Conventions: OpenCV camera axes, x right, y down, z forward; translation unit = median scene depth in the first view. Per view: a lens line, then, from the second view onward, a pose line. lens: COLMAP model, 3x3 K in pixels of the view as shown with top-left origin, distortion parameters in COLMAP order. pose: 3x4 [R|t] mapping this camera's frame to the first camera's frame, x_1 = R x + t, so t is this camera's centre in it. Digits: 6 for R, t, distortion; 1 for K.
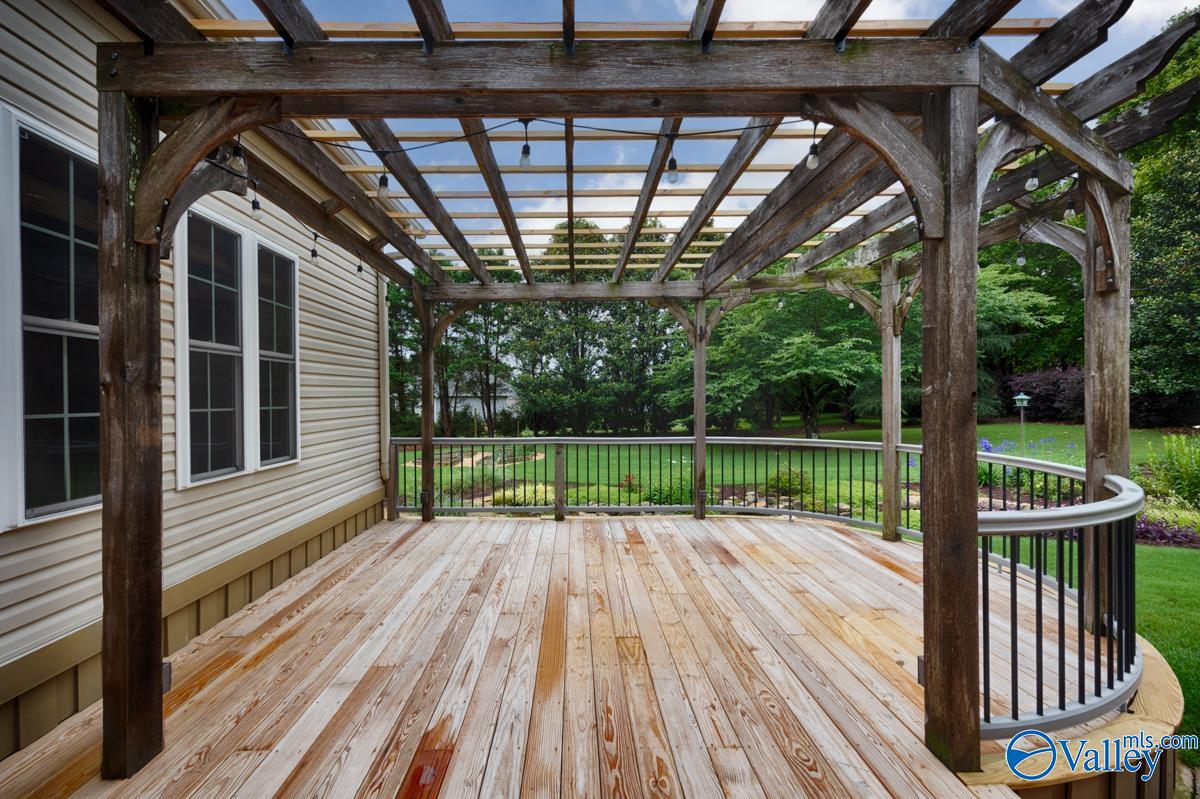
lens RADIAL K [[459.0, 0, 593.1], [0, 459.0, 389.9], [0, 0, 1]] dist [0.001166, 0.000007]
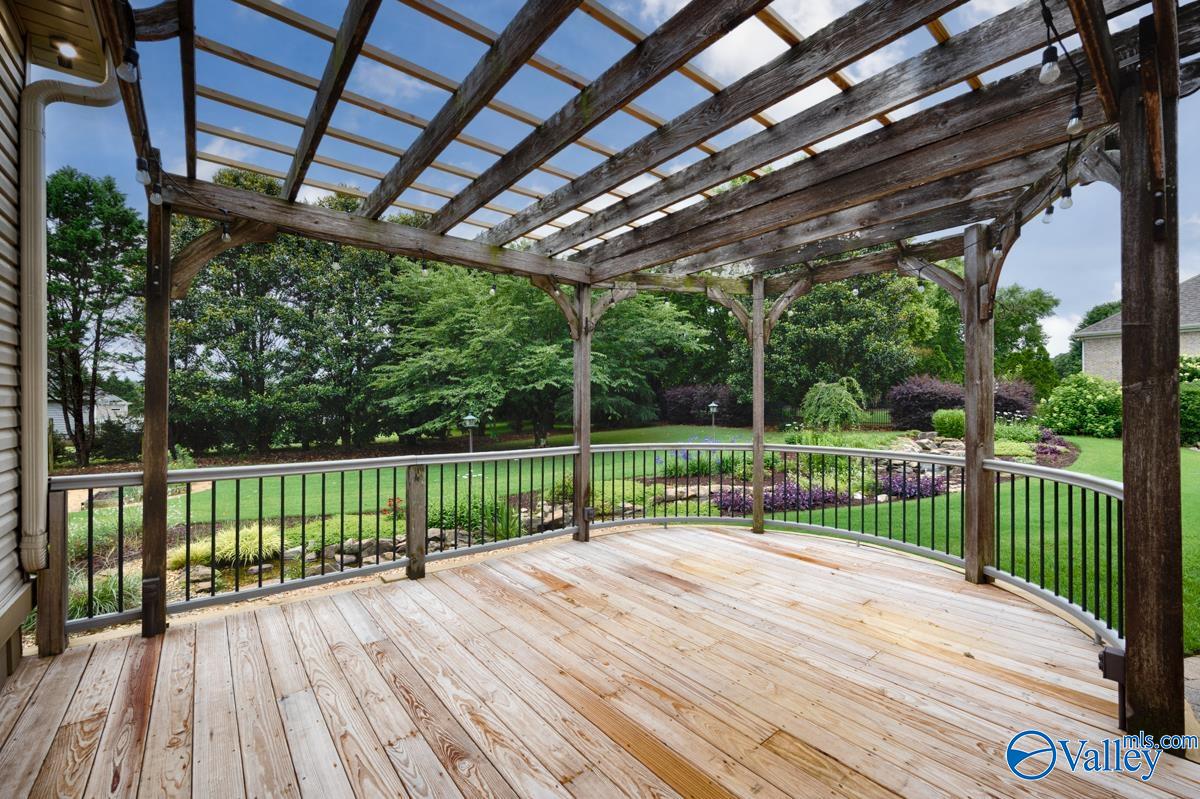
lens RADIAL K [[467.2, 0, 604.3], [0, 467.2, 394.9], [0, 0, 1]] dist [0.000110, -0.000281]
pose [[0.803371, 0.019660, 0.595154, -0.315598], [-0.016428, 0.999806, -0.010851, 0.019191], [-0.595252, -0.001060, 0.803538, 0.330307]]
